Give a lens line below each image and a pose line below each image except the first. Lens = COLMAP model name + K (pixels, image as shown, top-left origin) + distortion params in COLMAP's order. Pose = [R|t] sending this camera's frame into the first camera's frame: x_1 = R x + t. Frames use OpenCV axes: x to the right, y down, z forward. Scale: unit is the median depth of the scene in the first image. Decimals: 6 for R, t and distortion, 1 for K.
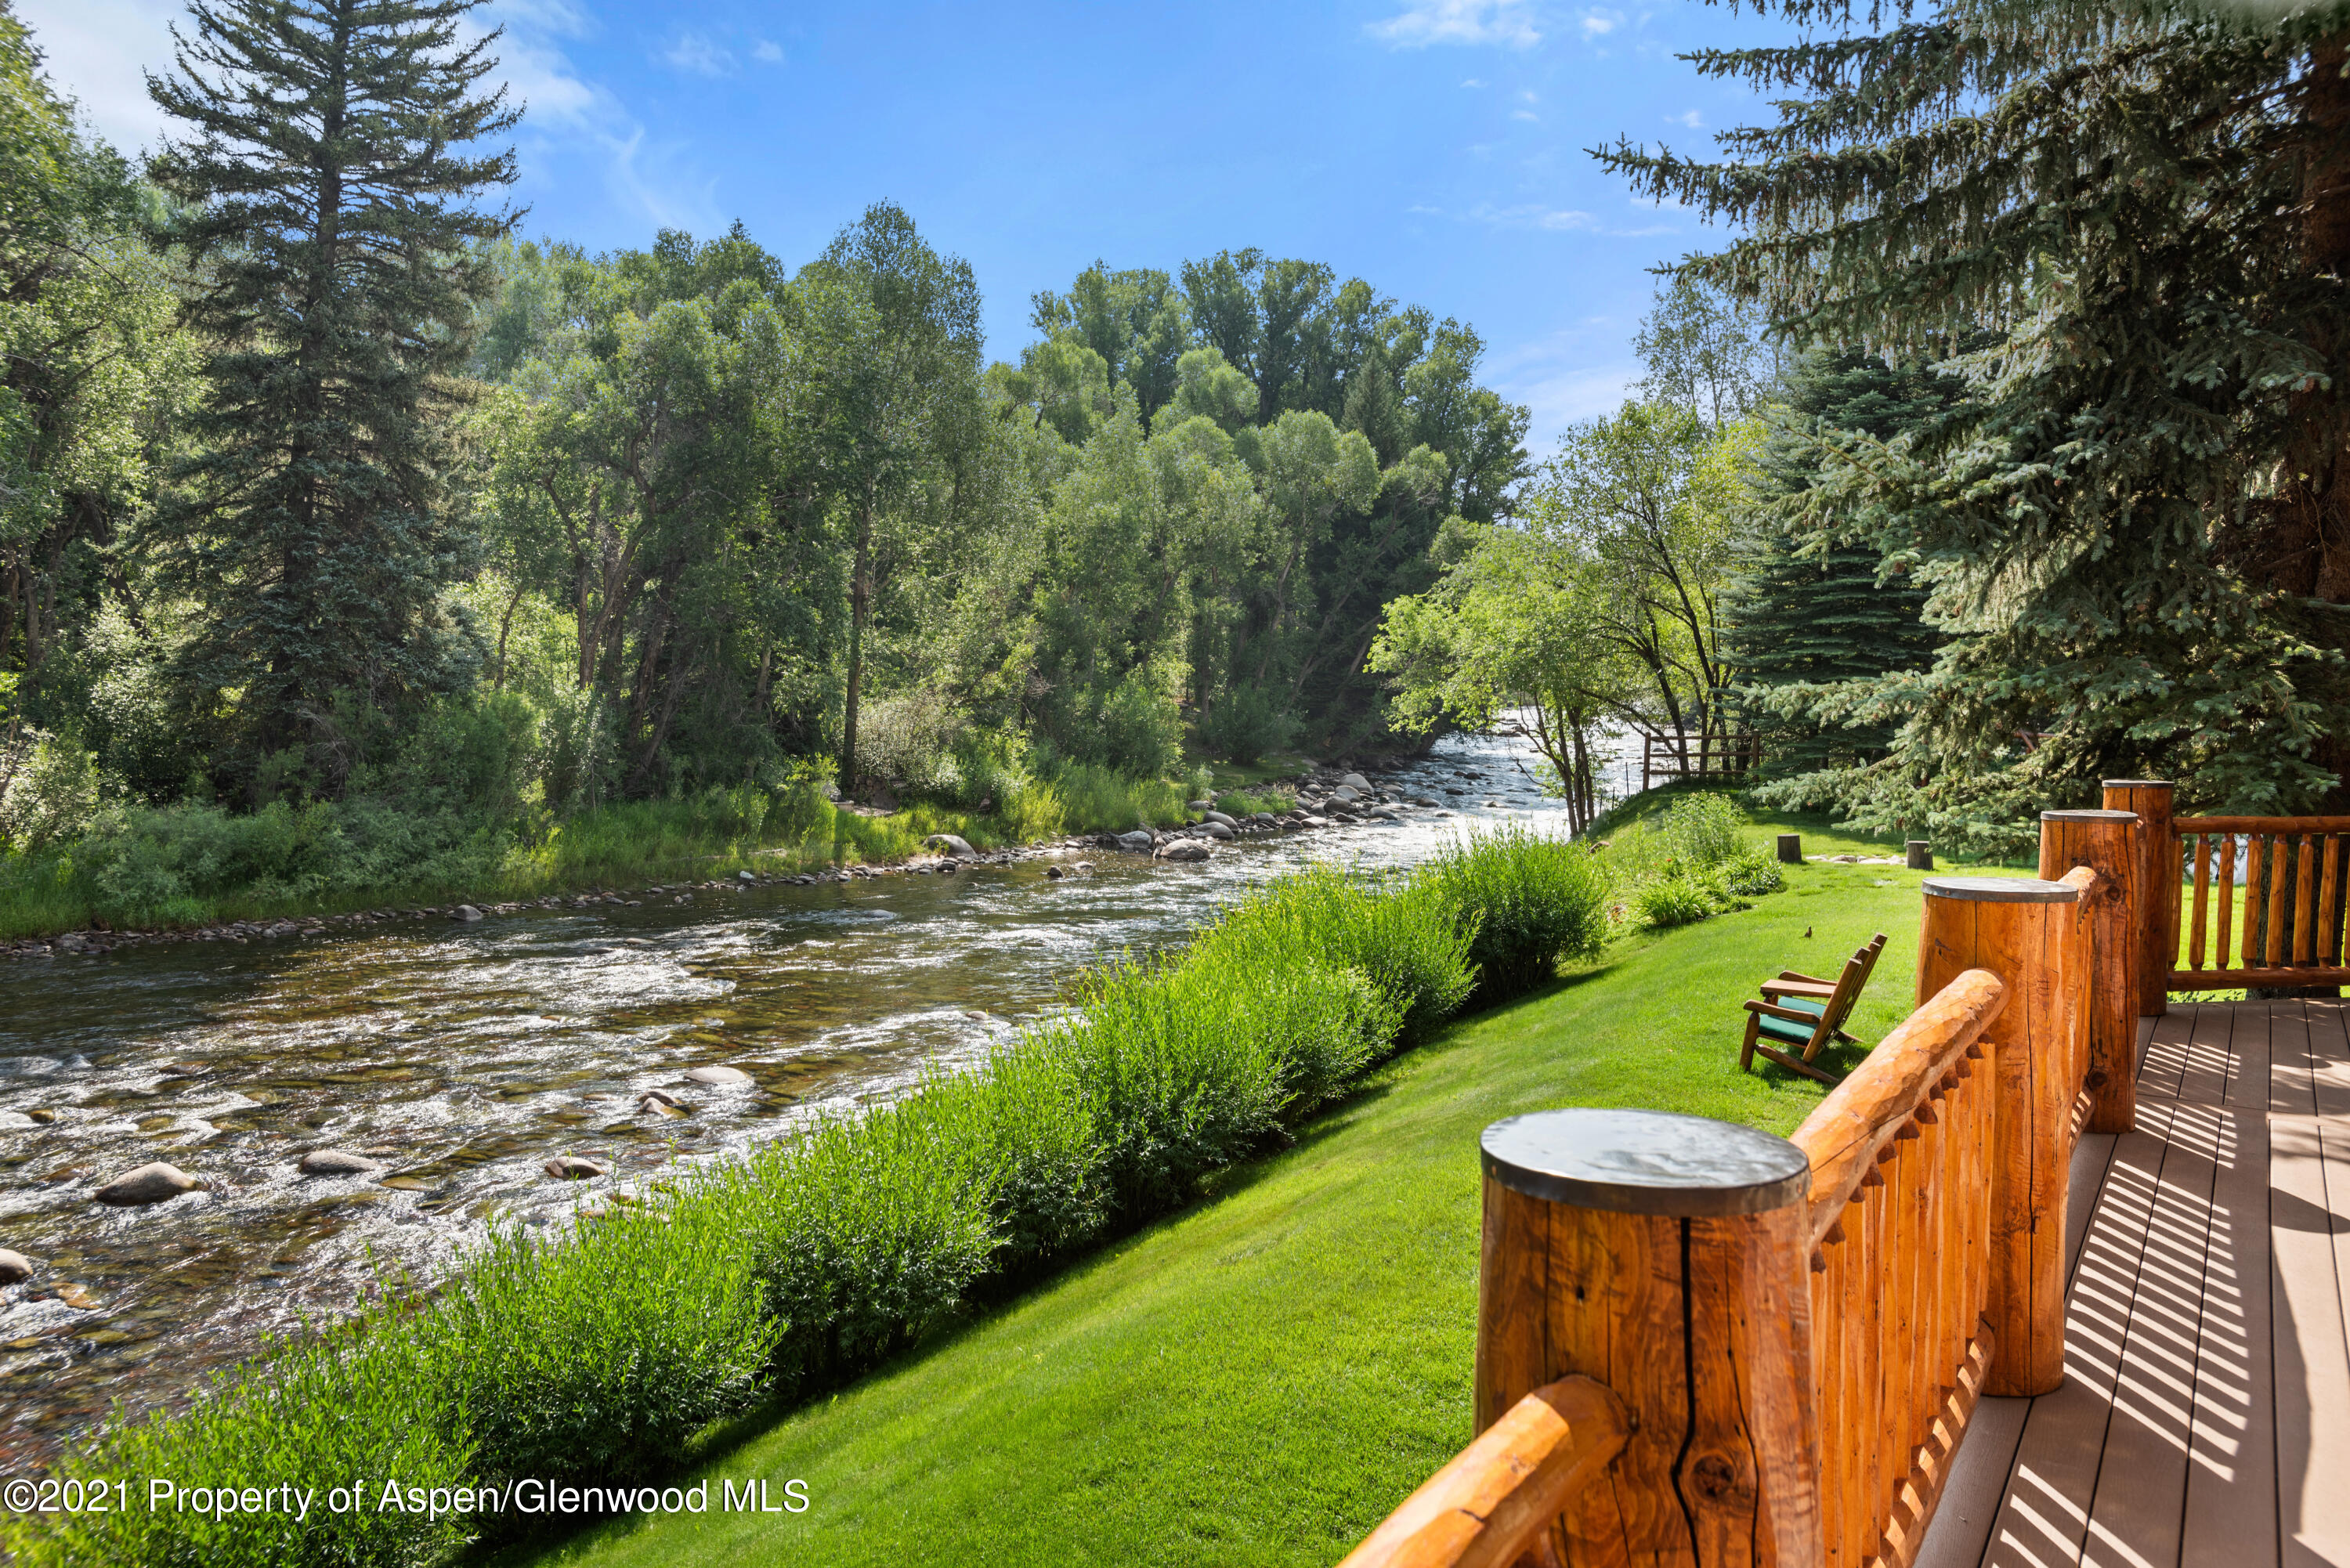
lens RADIAL K [[1900.2, 0, 1176.7], [0, 1900.2, 782.0], [0, 0, 1]] dist [-0.003695, -0.000223]
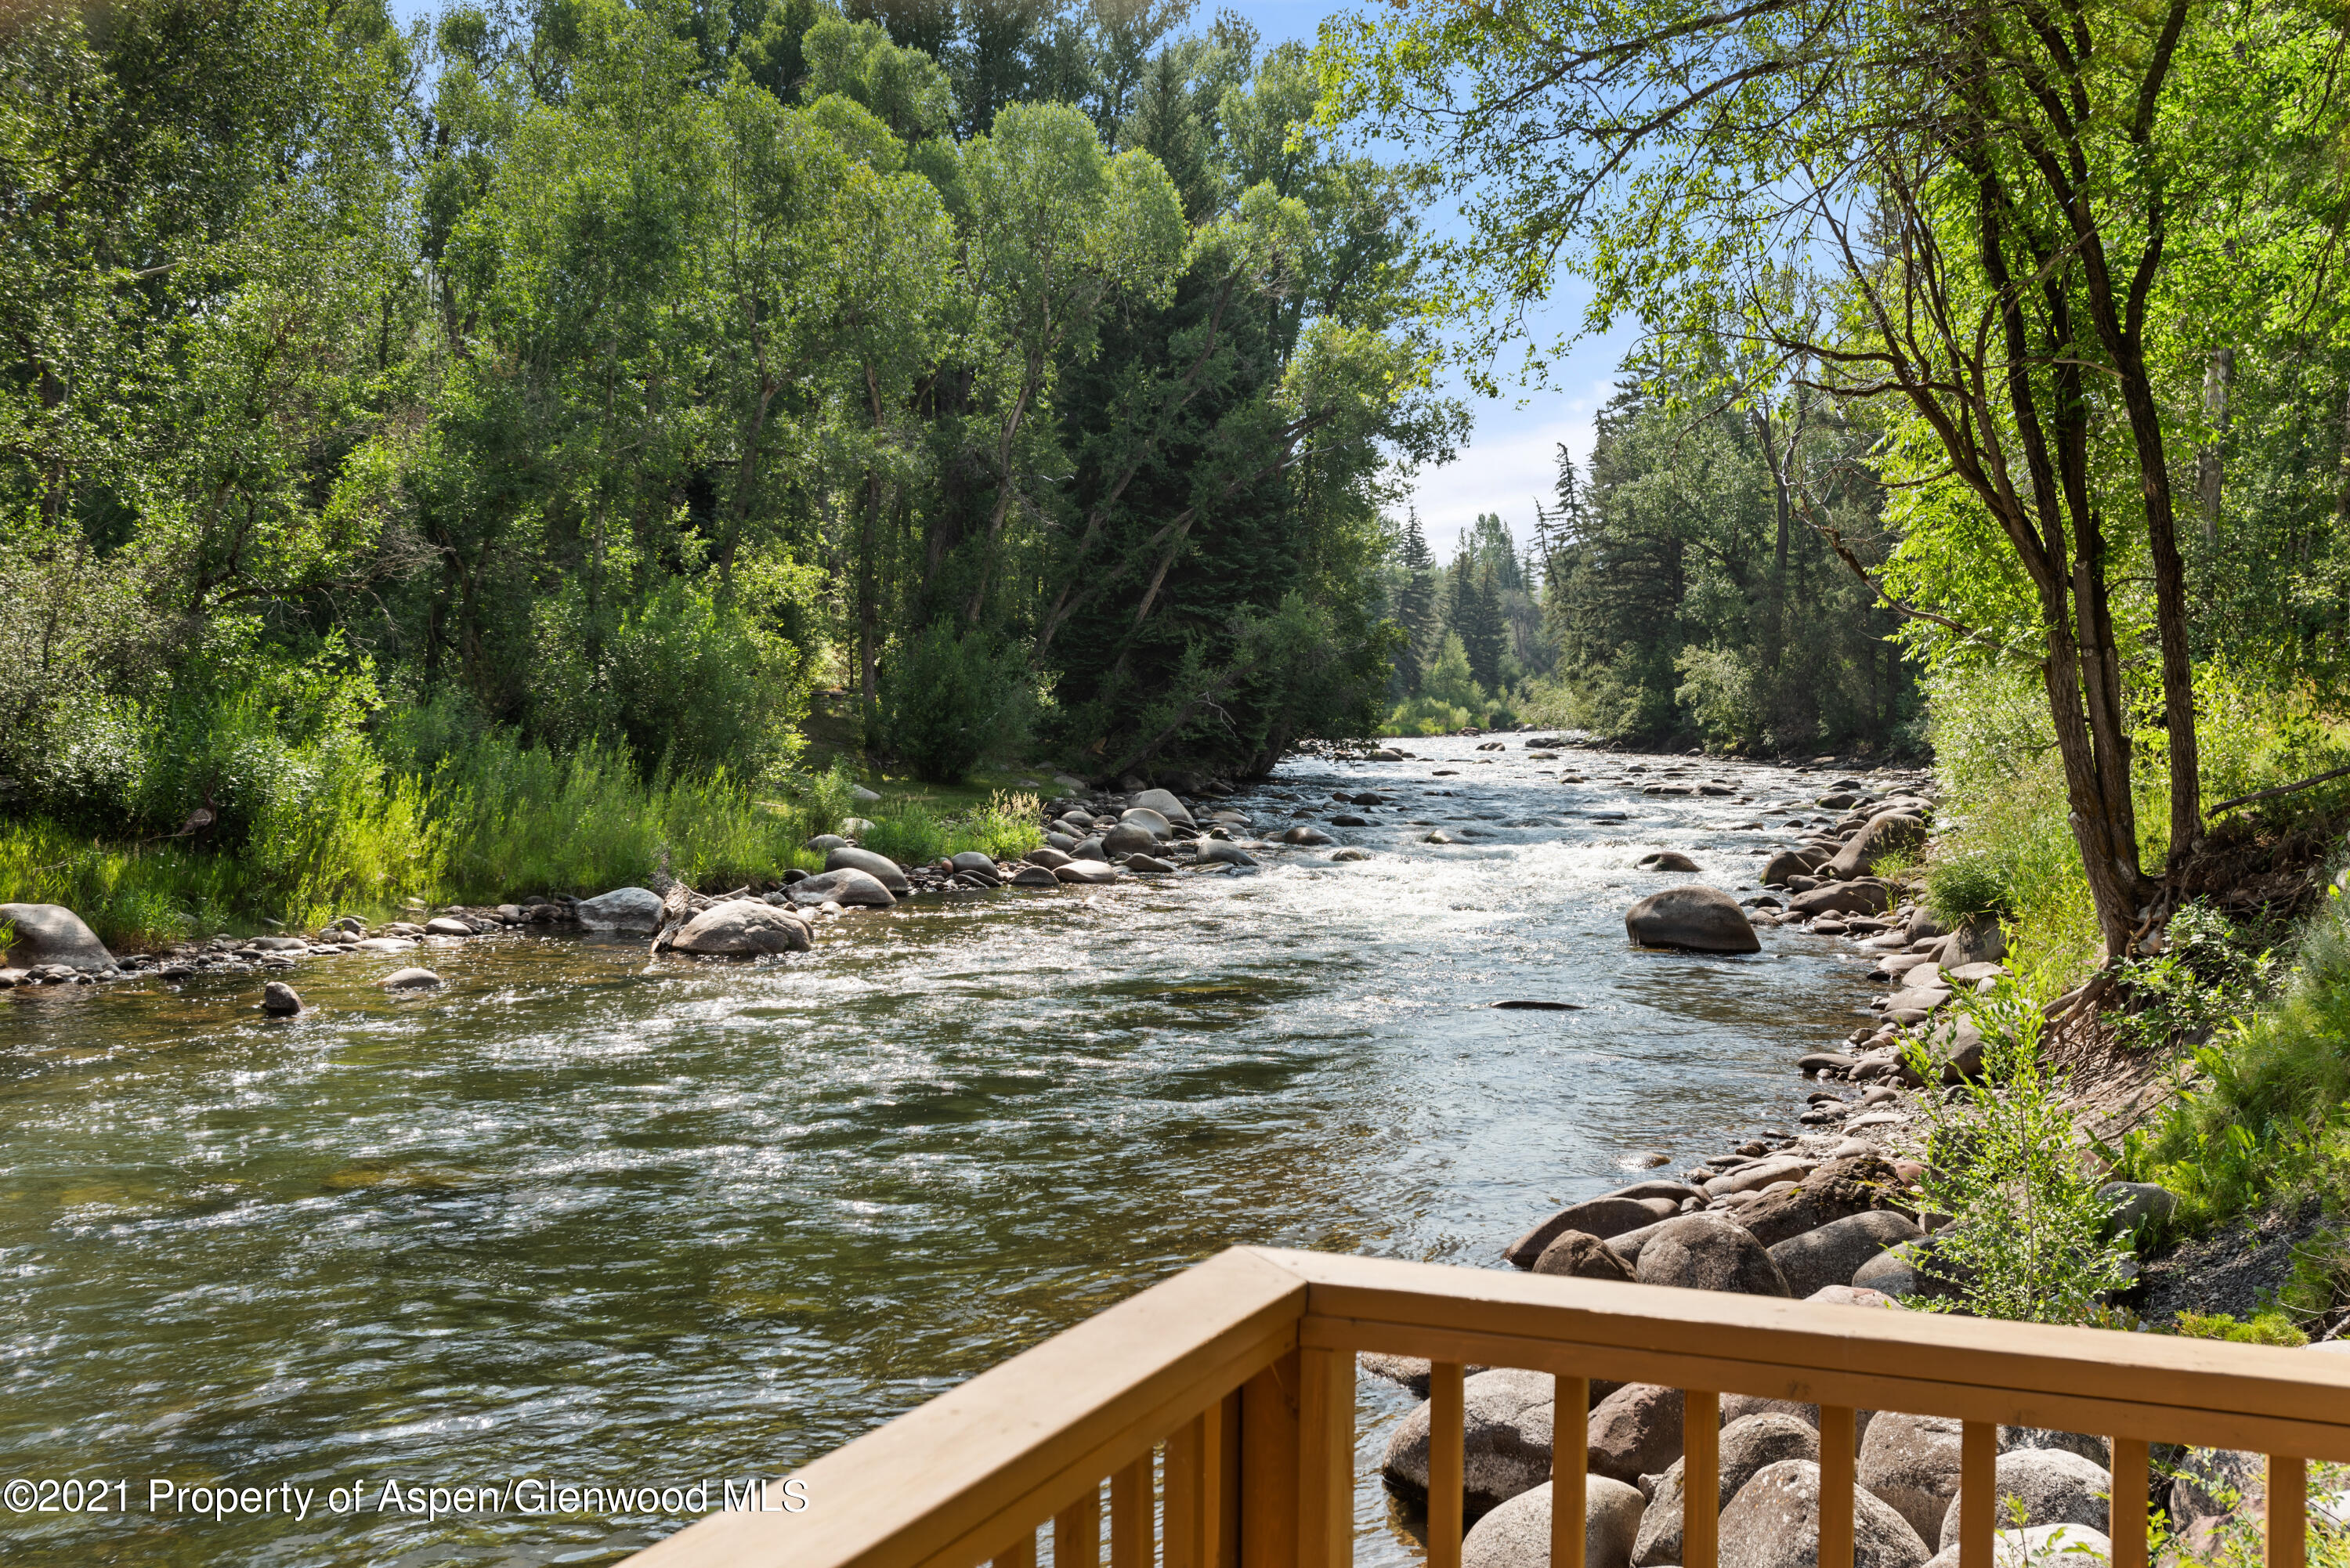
lens RADIAL K [[2361.2, 0, 1176.9], [0, 2361.2, 784.0], [0, 0, 1]] dist [0.003770, 0.000000]
pose [[0.992951, -0.022462, 0.116375, 0.028159], [0.027176, 0.998867, -0.039076, 0.021601], [-0.115365, 0.041963, 0.992436, 0.414928]]
